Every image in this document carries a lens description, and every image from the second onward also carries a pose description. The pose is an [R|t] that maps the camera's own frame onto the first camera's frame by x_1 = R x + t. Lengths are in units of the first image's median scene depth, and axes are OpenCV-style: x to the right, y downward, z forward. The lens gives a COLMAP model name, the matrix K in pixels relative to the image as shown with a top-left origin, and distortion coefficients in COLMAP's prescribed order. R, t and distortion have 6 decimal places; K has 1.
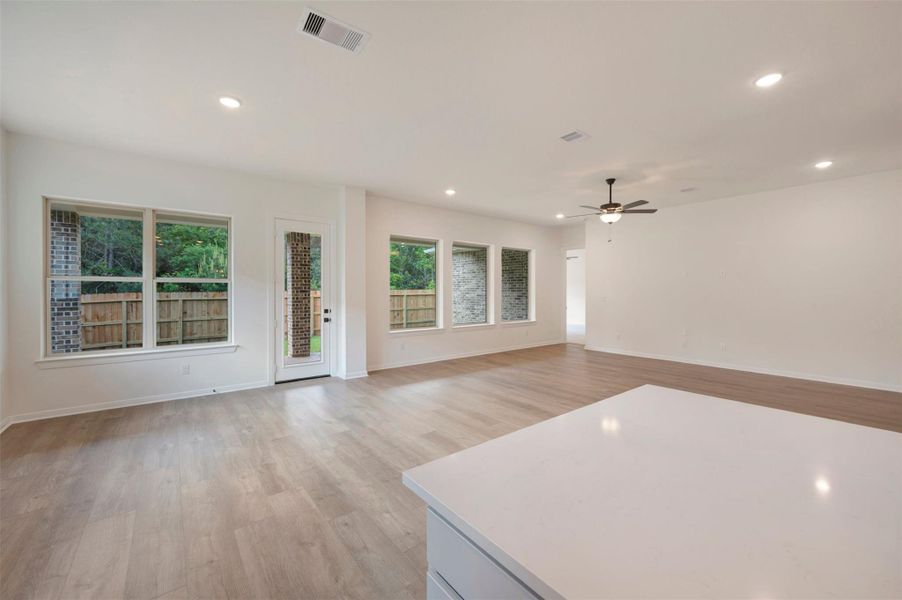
lens RADIAL K [[359.6, 0, 448.0], [0, 359.6, 291.5], [0, 0, 1]] dist [0.000834, -0.000041]
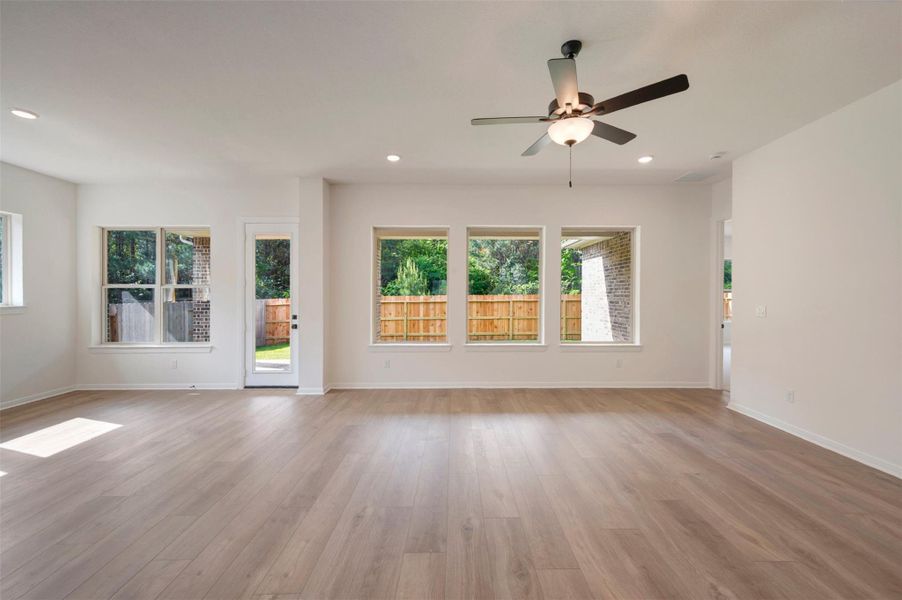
lens RADIAL K [[367.0, 0, 455.0], [0, 367.0, 294.5], [0, 0, 1]] dist [-0.007383, -0.000223]
pose [[0.788961, -0.001877, -0.614440, 0.407845], [-0.000289, 0.999994, -0.003426, -0.000972], [0.614443, 0.002880, 0.788956, 0.366509]]
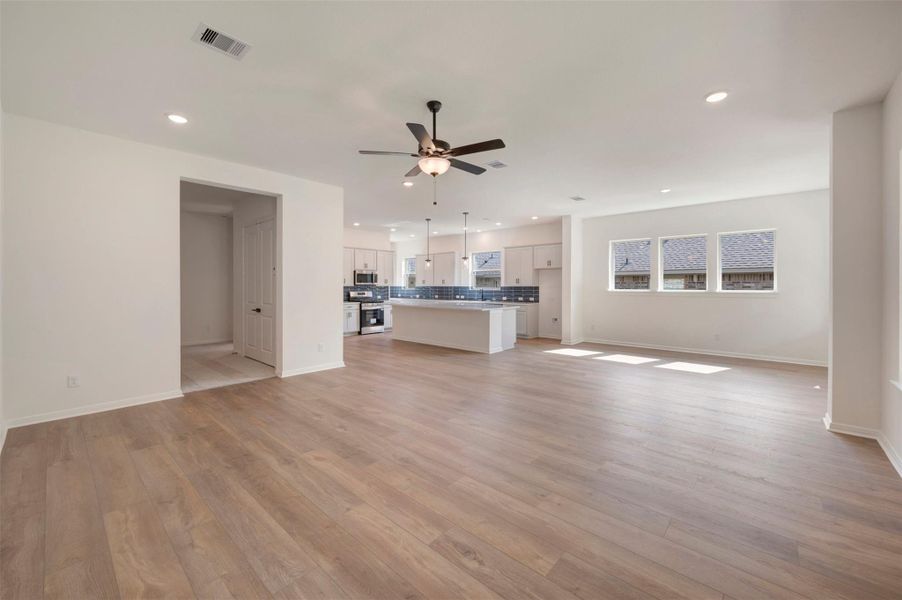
lens RADIAL K [[356.4, 0, 455.2], [0, 356.4, 286.4], [0, 0, 1]] dist [-0.001359, -0.000073]
pose [[-0.983201, 0.000914, -0.182524, 0.346056], [-0.000174, 0.999982, 0.005948, -0.003157], [0.182527, 0.005880, -0.983183, 1.058599]]
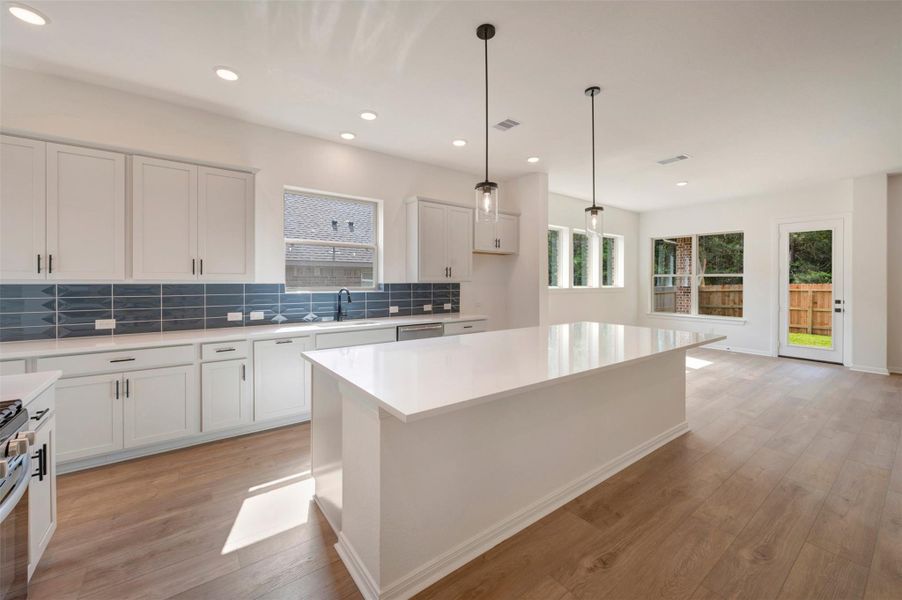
lens RADIAL K [[358.6, 0, 452.8], [0, 358.6, 281.6], [0, 0, 1]] dist [-0.004073, -0.000423]
pose [[-0.022413, 0.000975, -0.999748, 0.521227], [-0.005816, 0.999982, 0.001105, 0.000744], [0.999732, 0.005840, -0.022407, -0.070125]]
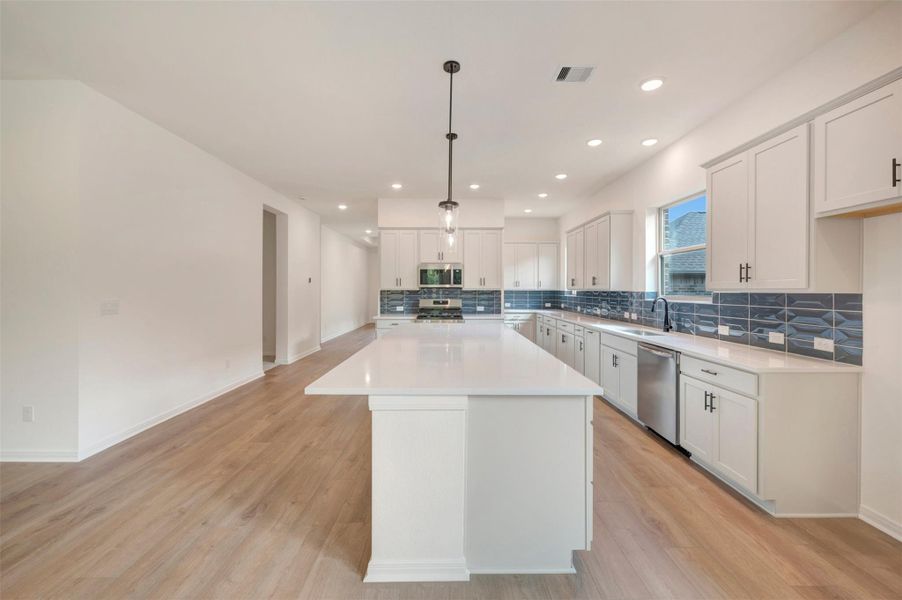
lens RADIAL K [[363.7, 0, 451.9], [0, 363.7, 288.8], [0, 0, 1]] dist [-0.001650, -0.000245]
pose [[-0.791578, -0.000152, 0.611068, -0.073685], [0.000701, 0.999999, 0.001157, 0.000005], [-0.611068, 0.001344, -0.791577, 0.336371]]
